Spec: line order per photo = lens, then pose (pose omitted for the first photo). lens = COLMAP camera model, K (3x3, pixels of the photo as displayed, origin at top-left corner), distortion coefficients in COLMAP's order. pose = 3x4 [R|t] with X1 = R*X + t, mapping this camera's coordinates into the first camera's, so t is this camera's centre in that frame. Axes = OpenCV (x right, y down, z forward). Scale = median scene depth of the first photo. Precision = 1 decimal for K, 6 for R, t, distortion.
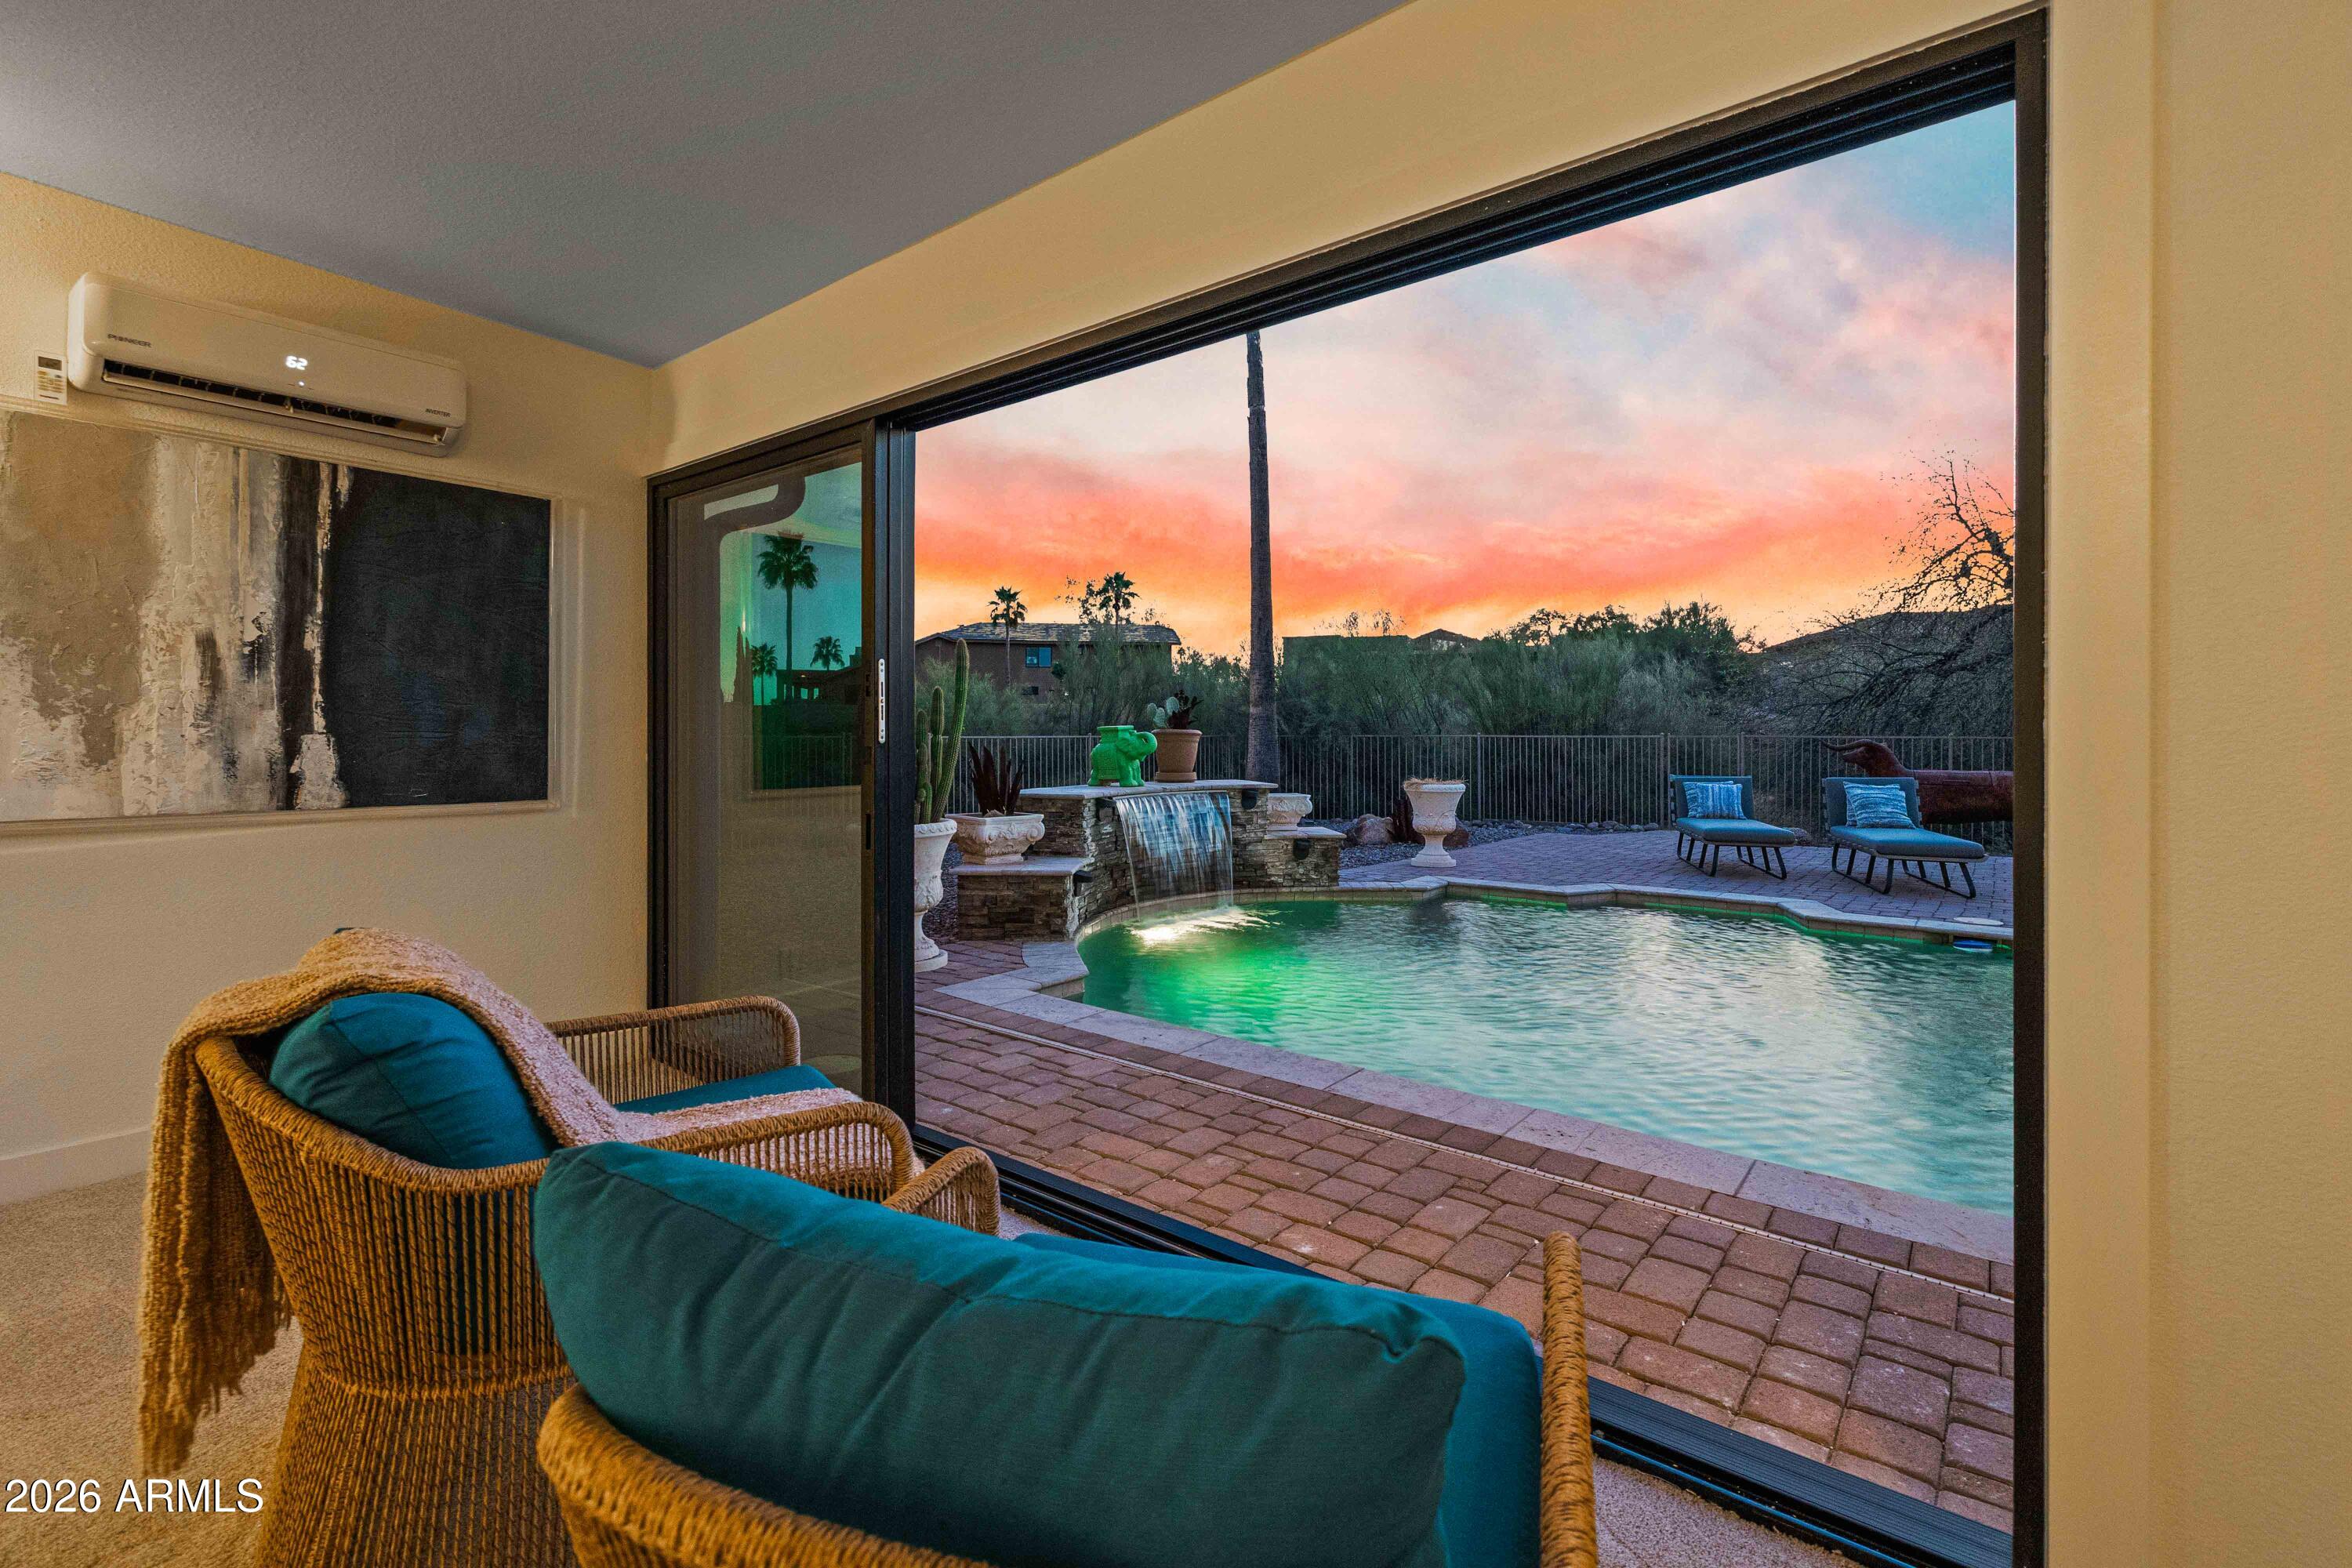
lens RADIAL K [[1016.4, 0, 1183.7], [0, 1016.4, 731.1], [0, 0, 1]] dist [0.000254, 0.000104]
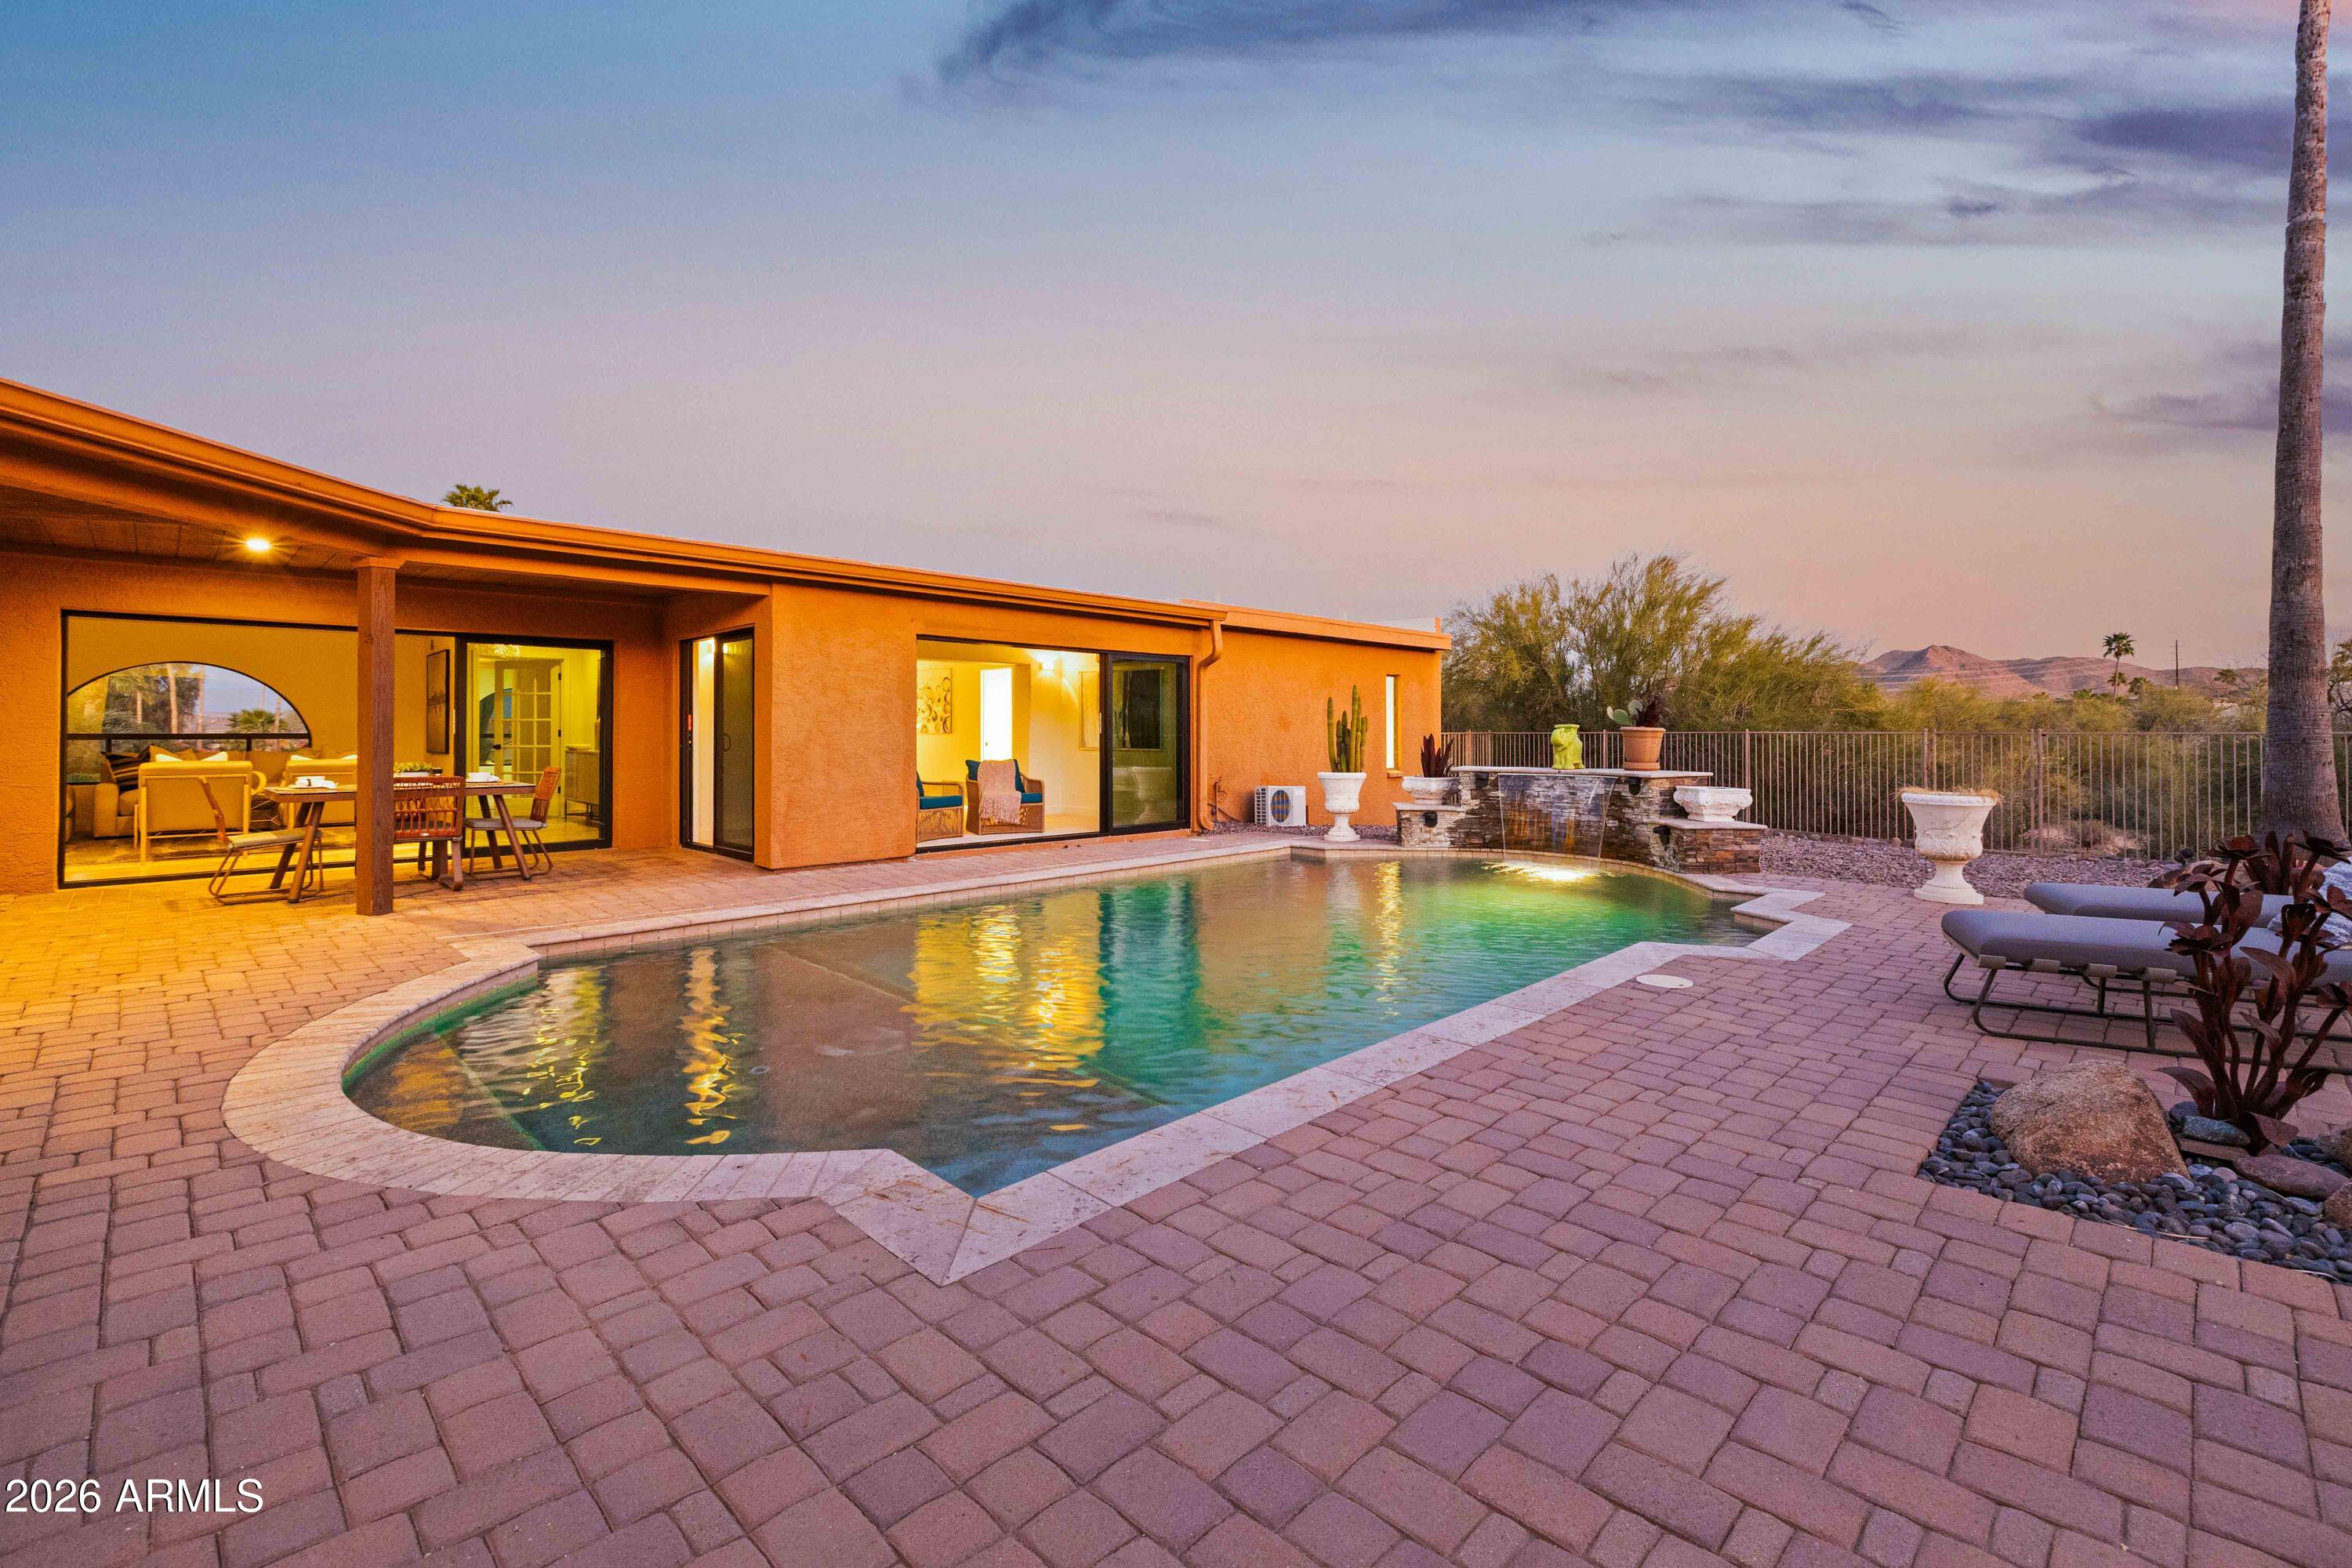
lens RADIAL K [[1016.4, 0, 1183.7], [0, 1016.4, 731.1], [0, 0, 1]] dist [0.000254, 0.000104]
pose [[-0.093966, -0.001199, -0.995575, 1.284859], [0.004422, 0.999989, -0.001622, 0.003251], [0.995566, -0.004555, -0.093959, 0.593636]]
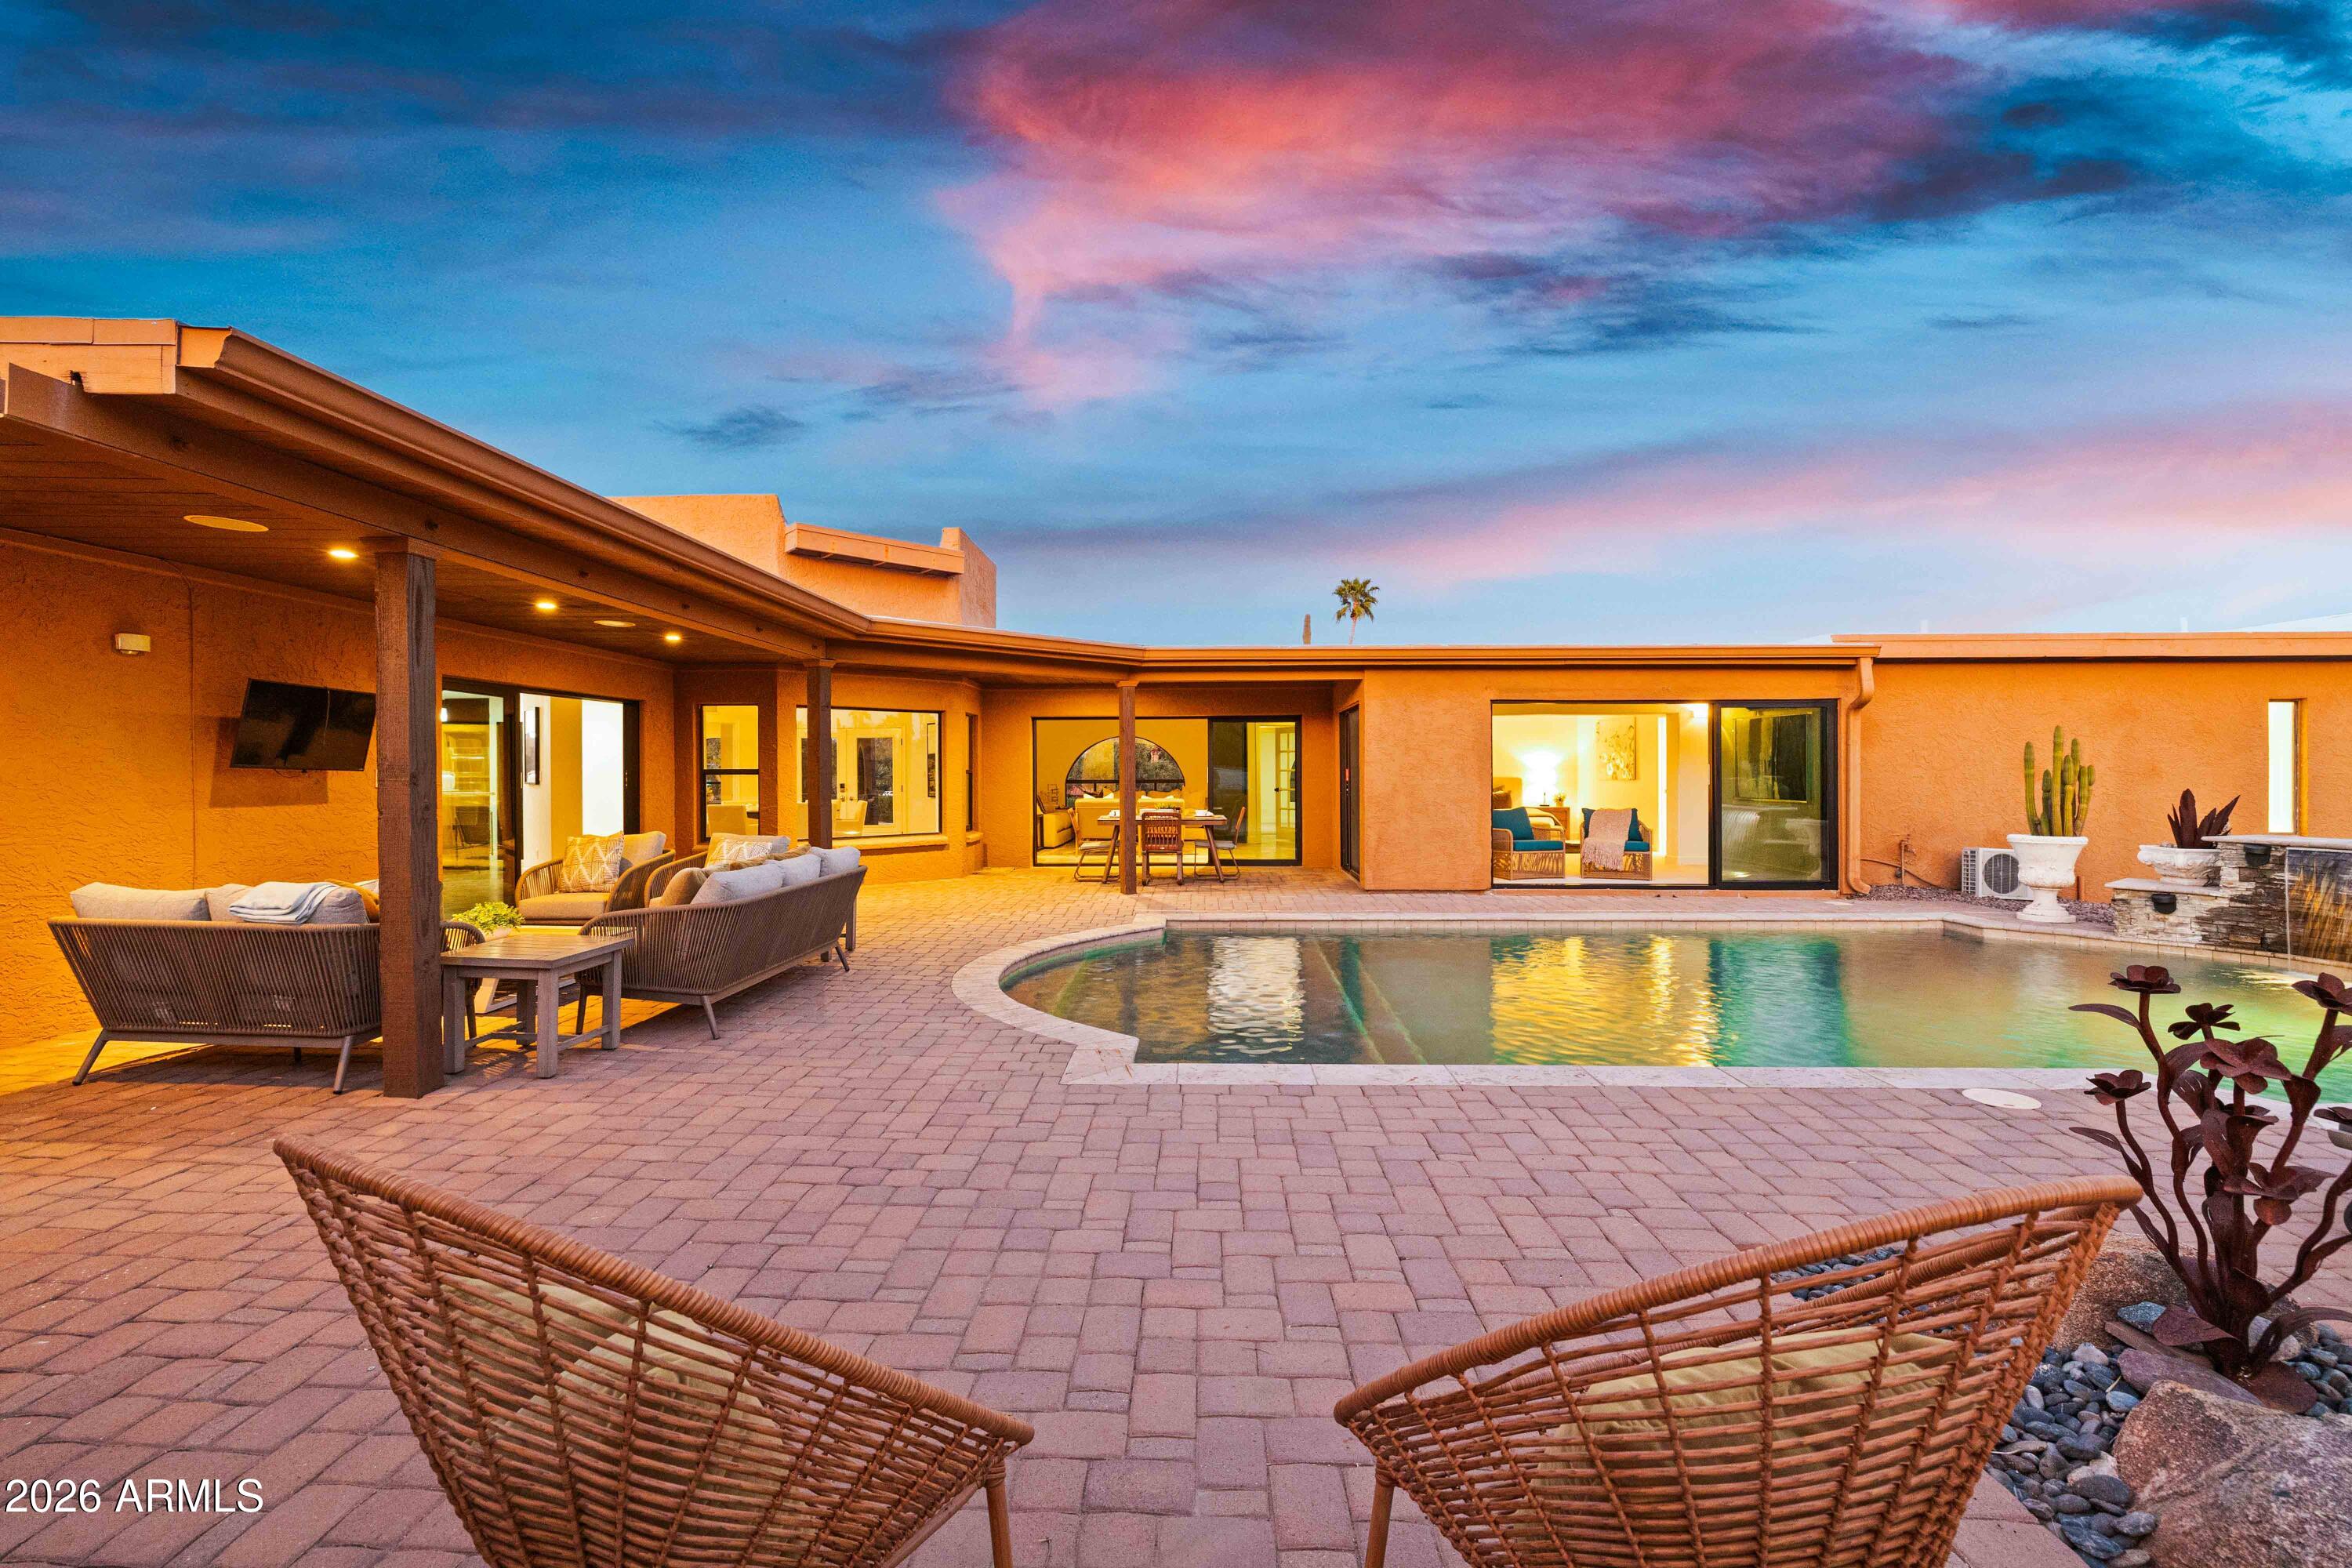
lens RADIAL K [[990.9, 0, 1176.0], [0, 990.9, 784.0], [0, 0, 1]] dist [0.001275, -0.000493]
pose [[-0.794129, 0.010258, -0.607662, 1.290733], [0.005683, 0.999939, 0.009453, -0.014332], [0.607722, 0.004054, -0.794139, 0.975809]]
